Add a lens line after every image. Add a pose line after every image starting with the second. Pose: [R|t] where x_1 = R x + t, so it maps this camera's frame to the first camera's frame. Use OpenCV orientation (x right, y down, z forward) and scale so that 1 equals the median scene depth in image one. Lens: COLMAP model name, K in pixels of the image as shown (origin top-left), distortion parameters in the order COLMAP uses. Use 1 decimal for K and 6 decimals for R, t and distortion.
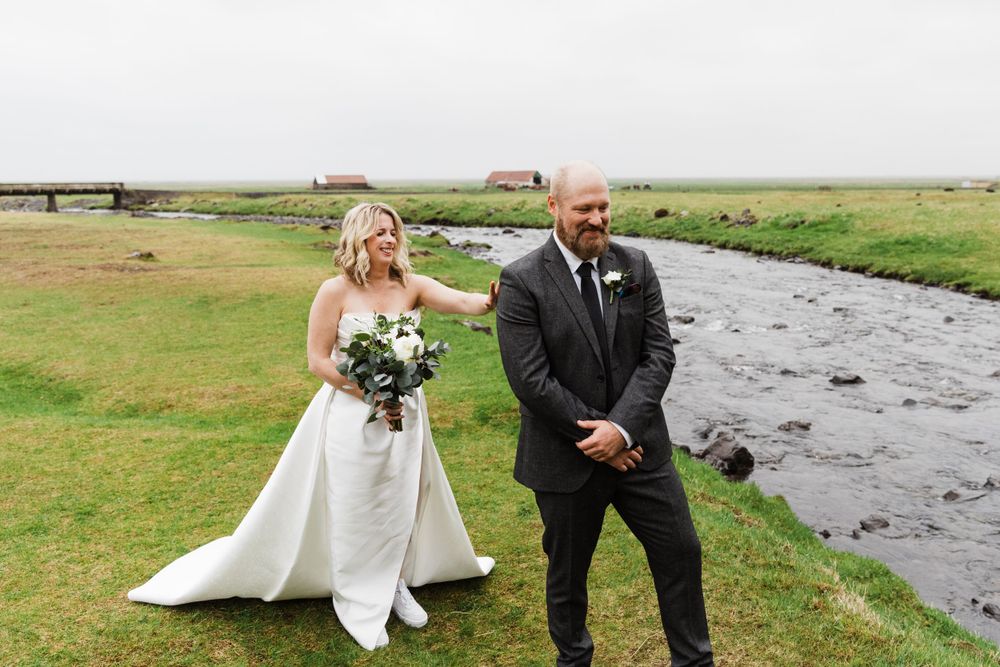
lens RADIAL K [[859.7, 0, 501.5], [0, 859.7, 334.8], [0, 0, 1]] dist [-0.011069, -0.005307]
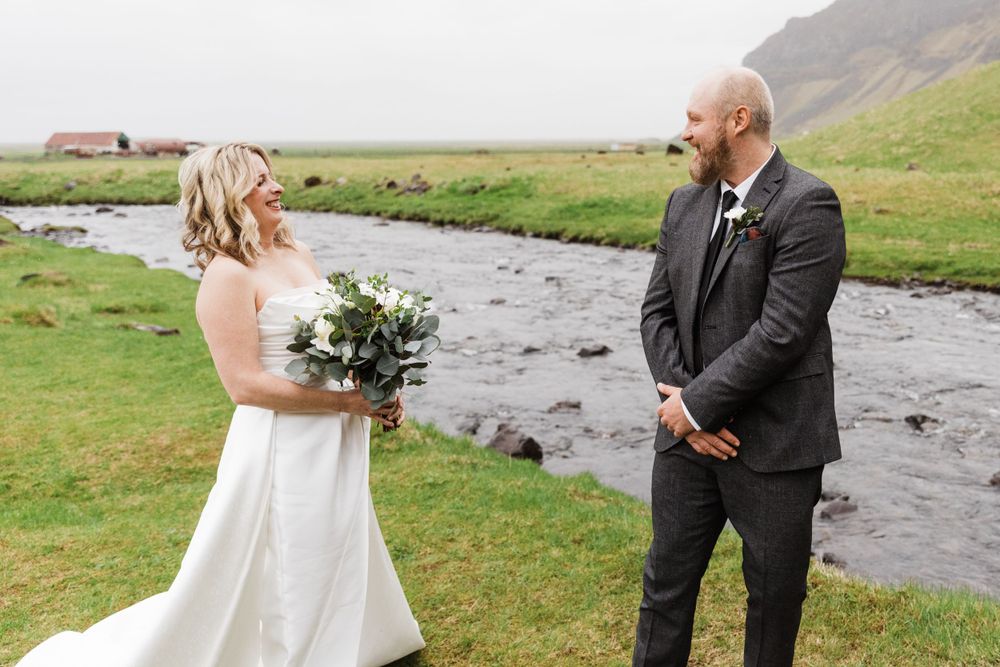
lens RADIAL K [[957.9, 0, 509.4], [0, 957.9, 339.0], [0, 0, 1]] dist [-0.010438, 0.000000]
pose [[0.860812, -0.094676, 0.500040, -0.141180], [0.090719, 0.995353, 0.032287, -0.001597], [-0.500773, 0.017570, 0.865400, 0.109763]]
